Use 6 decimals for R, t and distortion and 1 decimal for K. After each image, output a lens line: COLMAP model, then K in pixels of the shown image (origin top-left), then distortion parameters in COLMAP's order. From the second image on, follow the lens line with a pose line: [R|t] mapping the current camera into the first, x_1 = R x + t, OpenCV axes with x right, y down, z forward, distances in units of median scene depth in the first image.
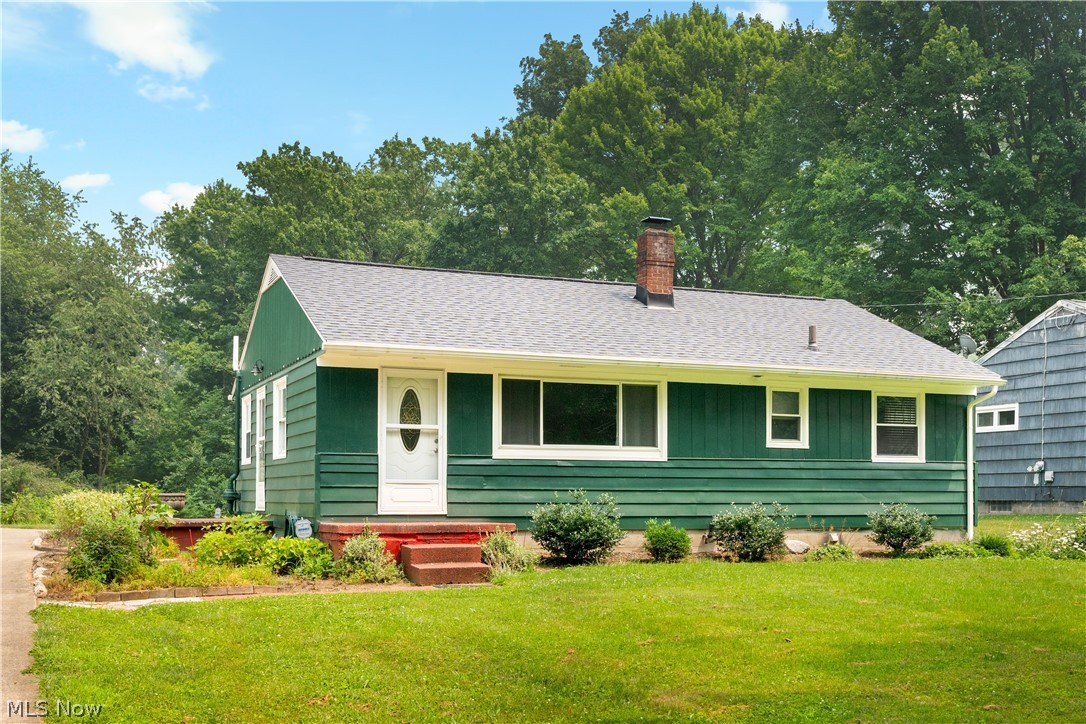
lens RADIAL K [[1185.1, 0, 544.2], [0, 1185.1, 471.3], [0, 0, 1]] dist [0.004707, 0.019647]
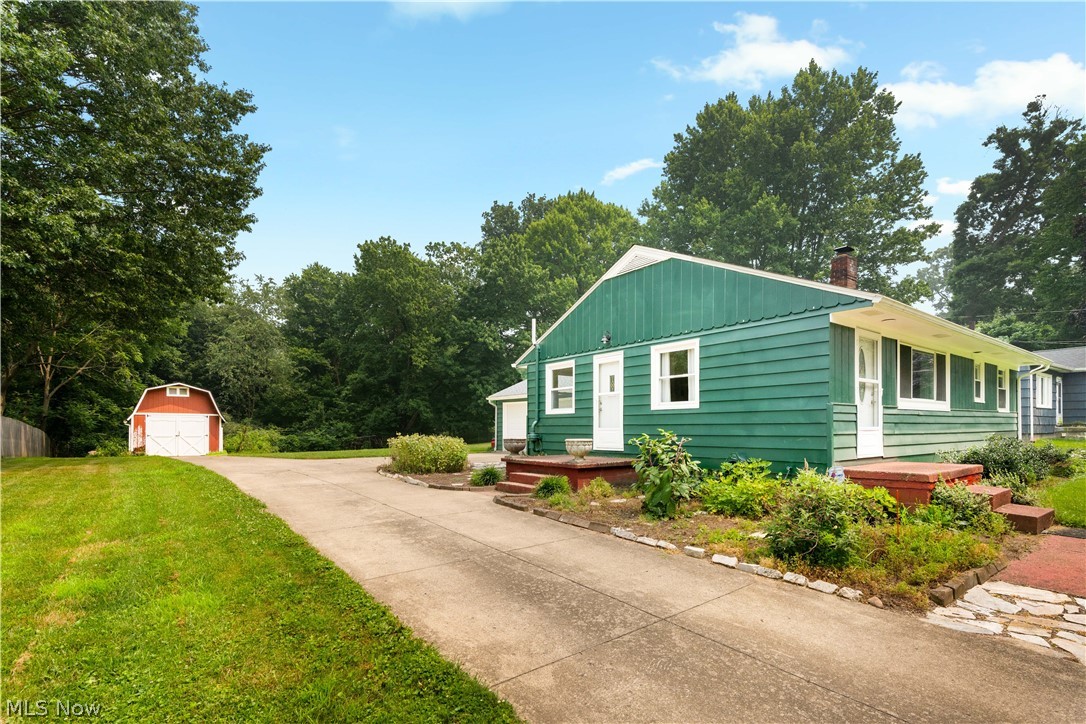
lens RADIAL K [[502.5, 0, 541.8], [0, 502.5, 422.7], [0, 0, 1]] dist [-0.001747, -0.000101]
pose [[0.968457, -0.004025, 0.249147, -0.154331], [0.001460, 0.999944, 0.010480, -0.000768], [-0.249175, -0.009786, 0.968409, 0.173784]]
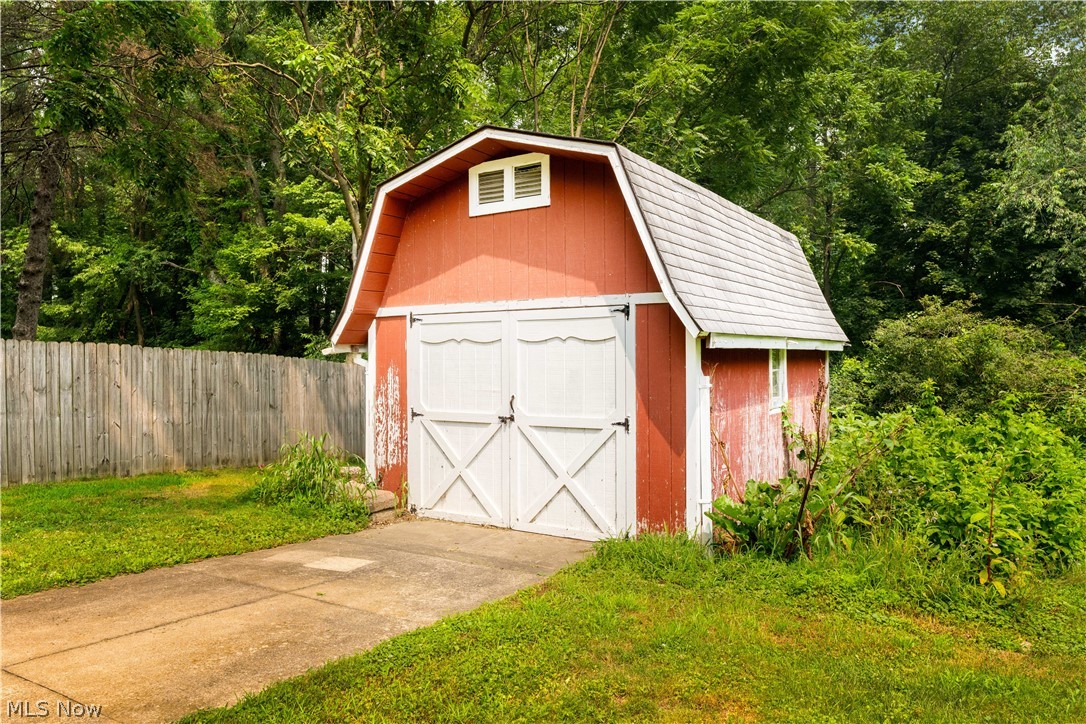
lens RADIAL K [[778.3, 0, 543.0], [0, 778.3, 362.0], [0, 0, 1]] dist [0.005817, 0.002247]
pose [[0.545770, -0.016928, -0.837764, -0.240654], [0.026560, 0.999643, -0.002897, 0.005885], [0.837514, -0.020670, 0.546025, 0.605093]]
